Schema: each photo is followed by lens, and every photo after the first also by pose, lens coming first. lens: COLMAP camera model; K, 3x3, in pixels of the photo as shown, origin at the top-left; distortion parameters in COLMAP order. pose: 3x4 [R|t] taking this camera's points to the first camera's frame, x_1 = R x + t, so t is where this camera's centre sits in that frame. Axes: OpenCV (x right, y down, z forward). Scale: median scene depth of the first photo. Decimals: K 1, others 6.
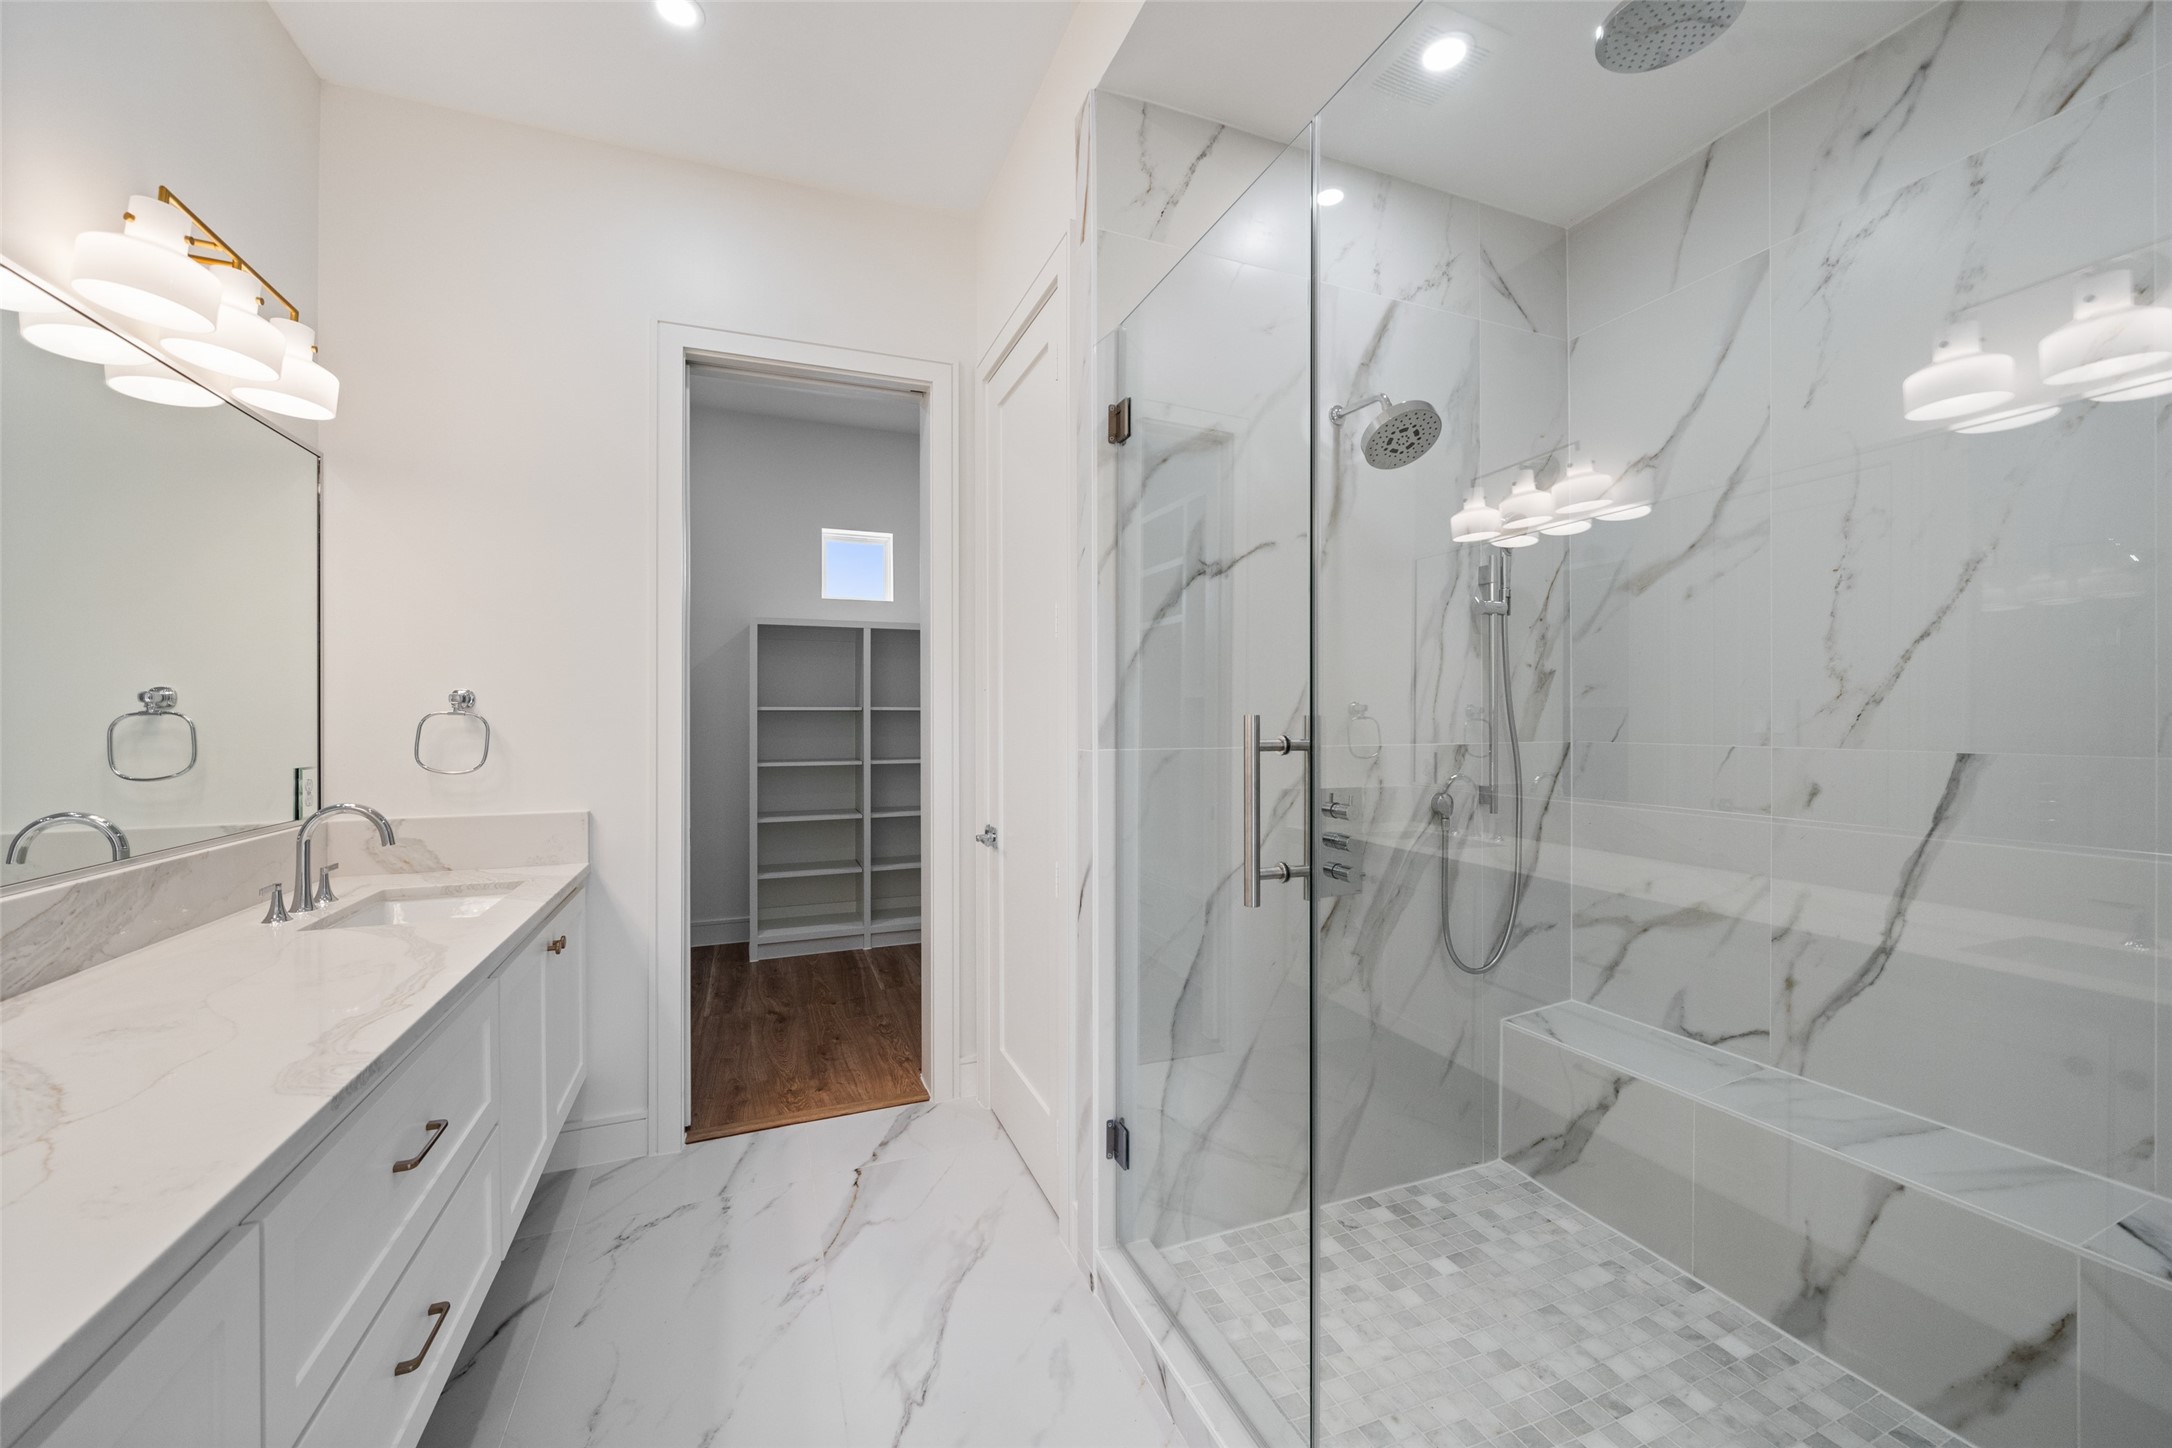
lens RADIAL K [[831.5, 0, 1086.5], [0, 831.5, 713.4], [0, 0, 1]] dist [0.000496, -0.000331]
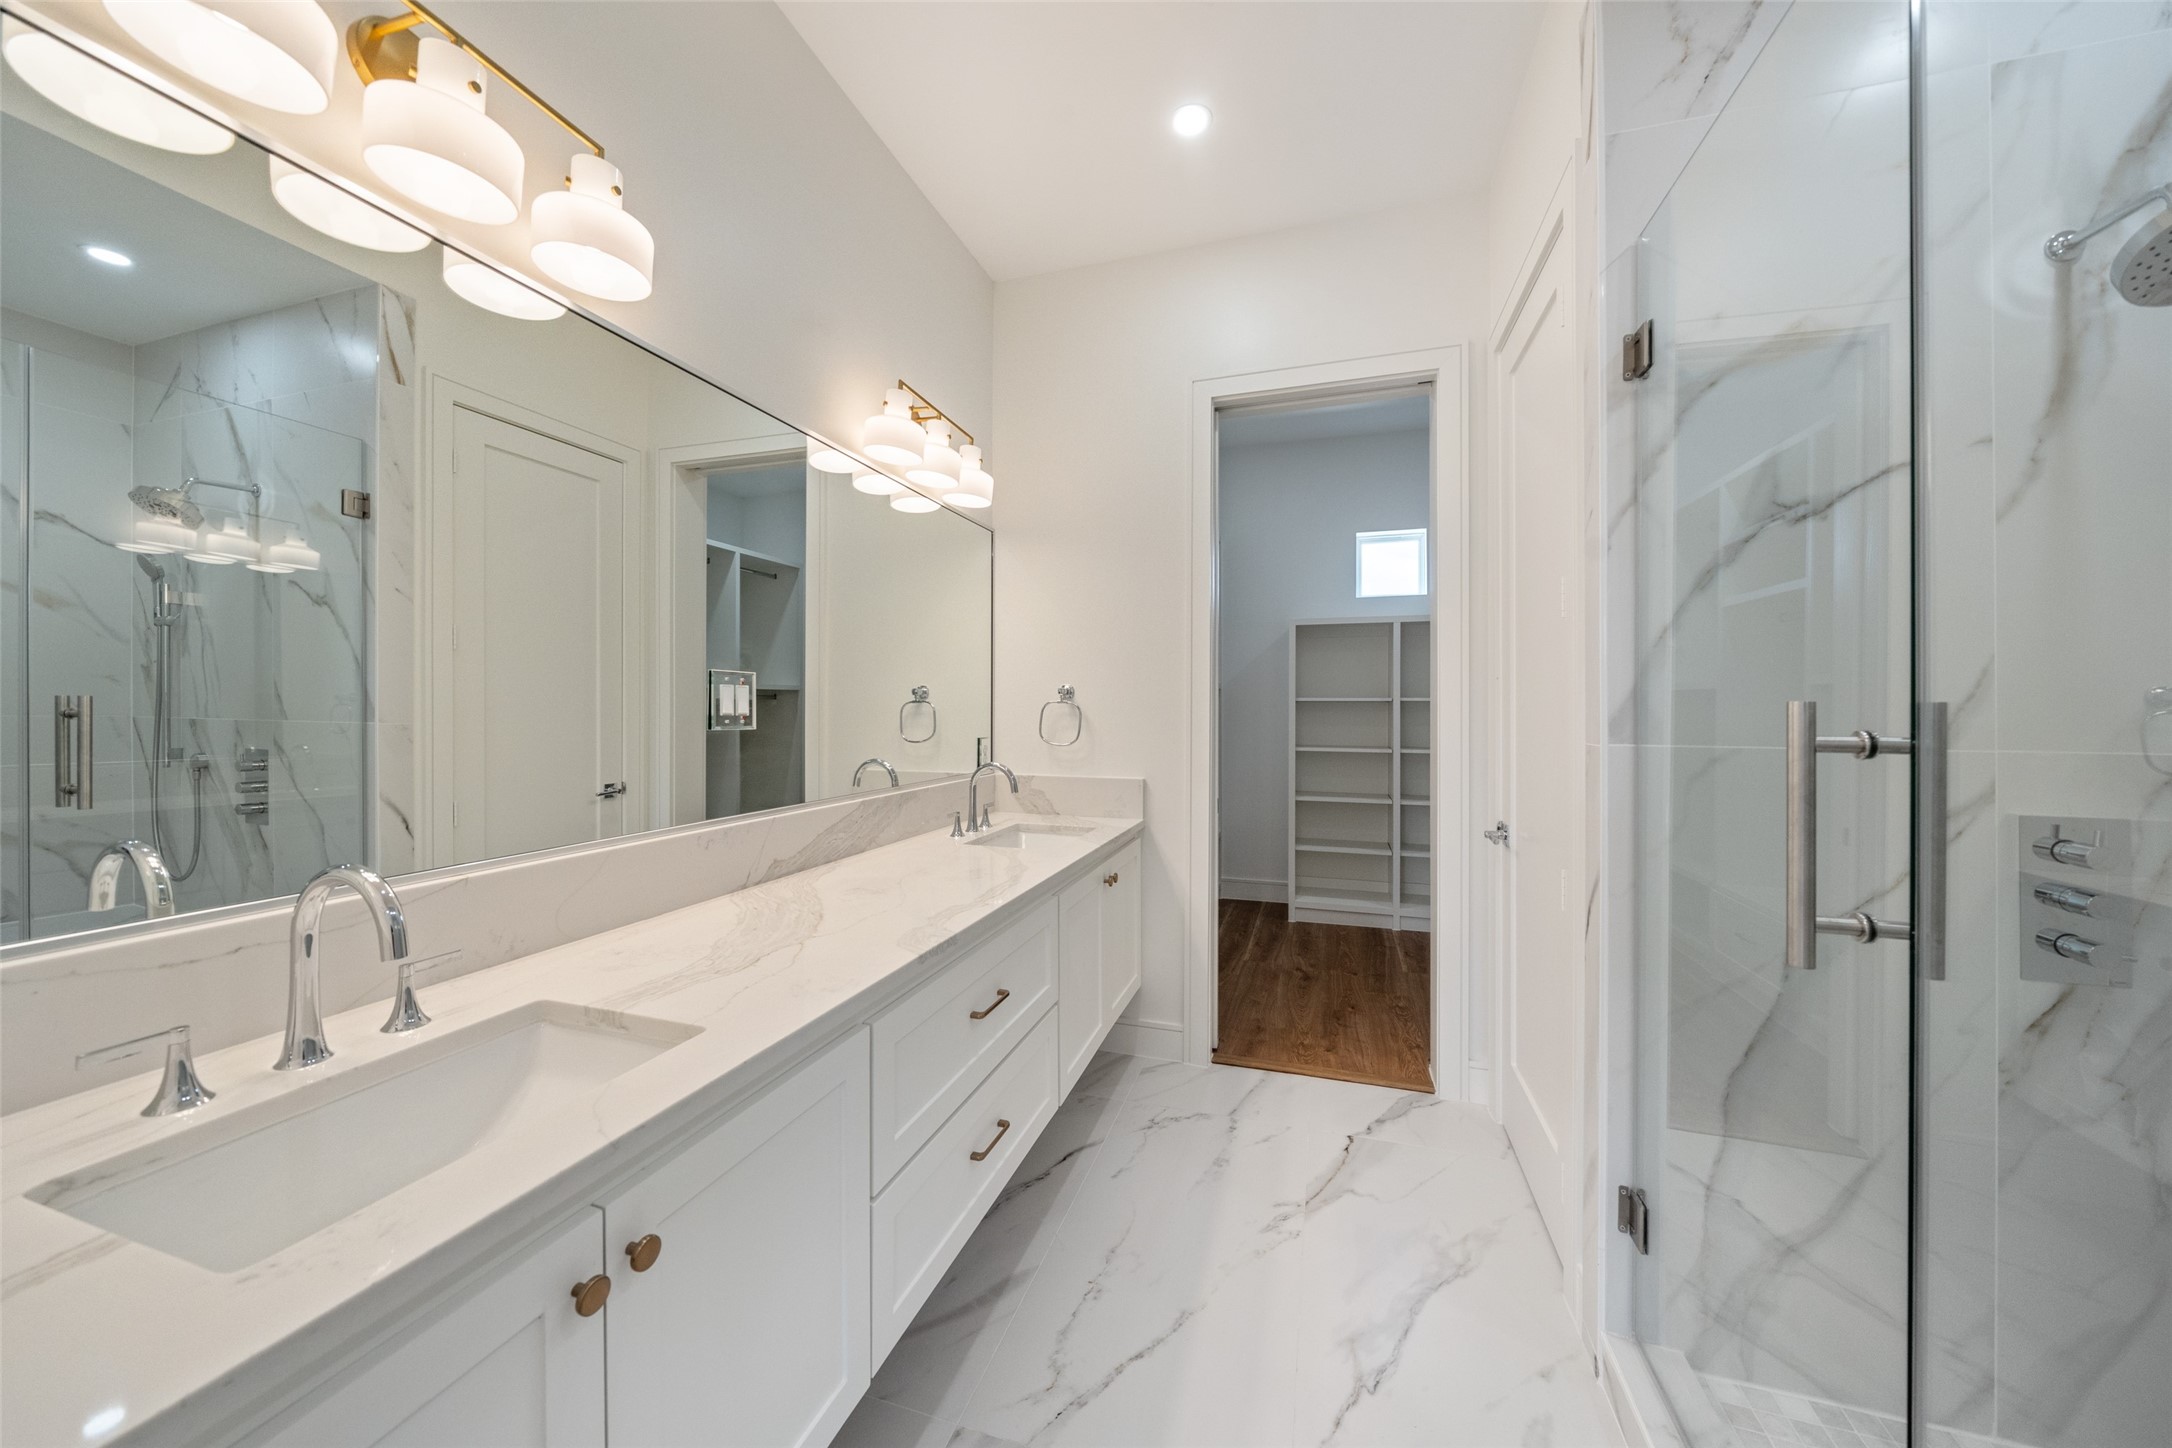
lens RADIAL K [[751.4, 0, 1089.7], [0, 751.4, 701.1], [0, 0, 1]] dist [-0.002367, -0.000099]
pose [[0.774186, -0.000144, -0.632958, 0.079683], [-0.003023, 0.999988, -0.003925, 0.003314], [0.632950, 0.004952, 0.774176, 0.062021]]
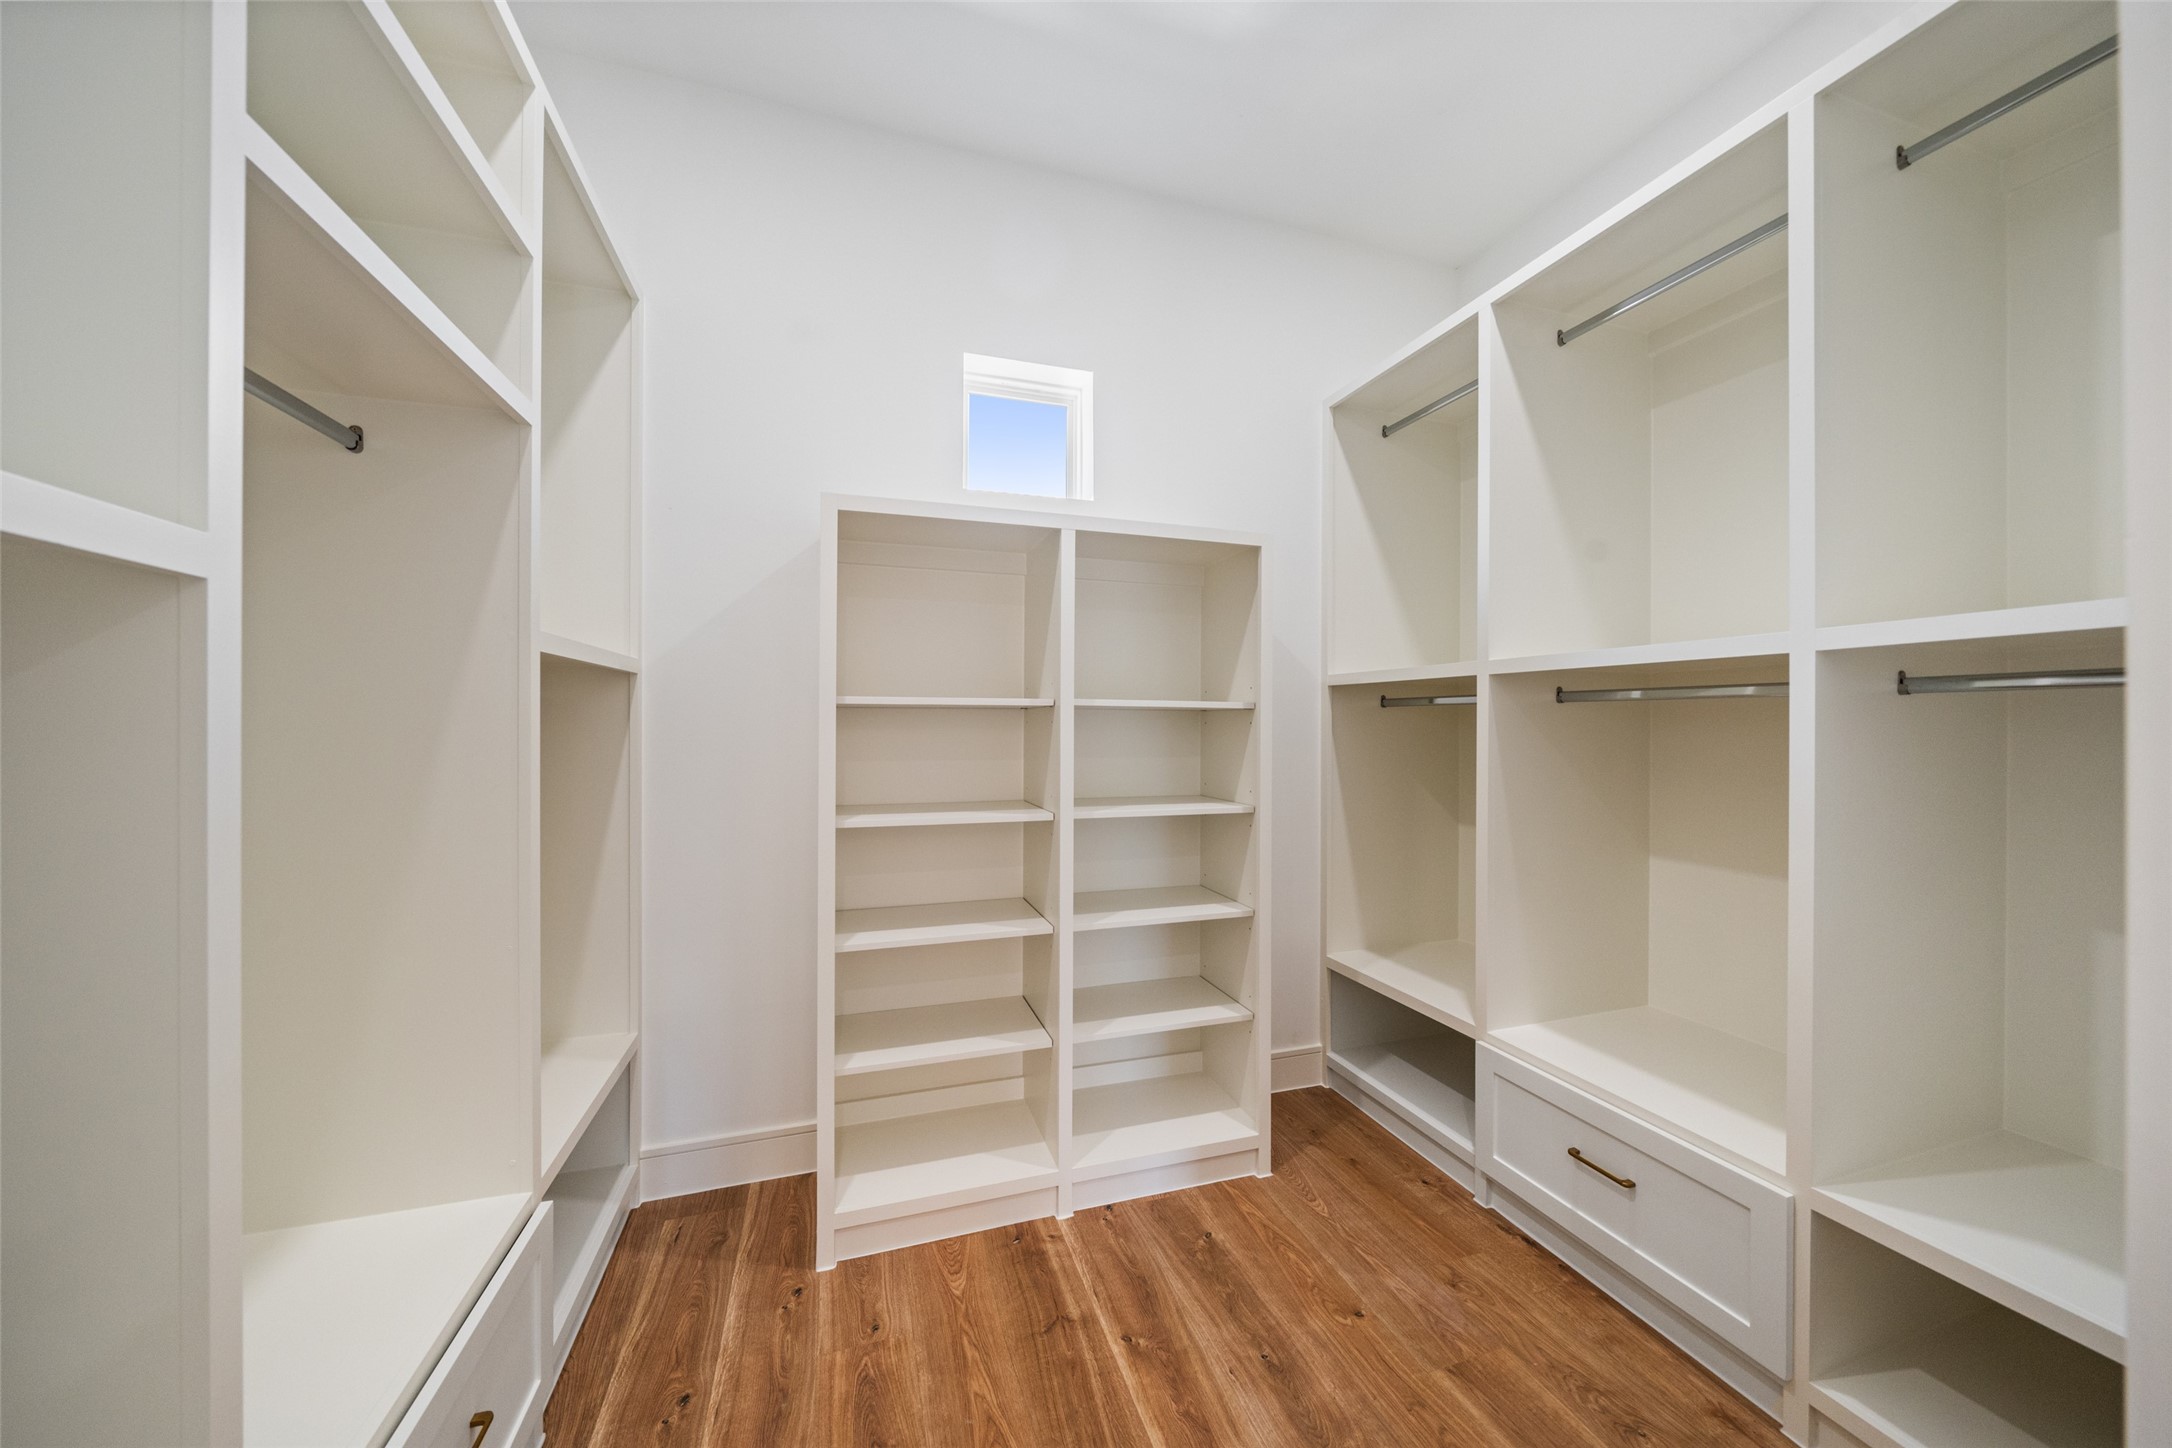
lens RADIAL K [[749.4, 0, 1094.6], [0, 749.4, 733.9], [0, 0, 1]] dist [-0.004573, 0.000427]
pose [[0.998206, 0.003416, -0.059770, -0.508649], [-0.003290, 0.999992, 0.002201, 0.024043], [0.059777, -0.002001, 0.998210, 1.328864]]
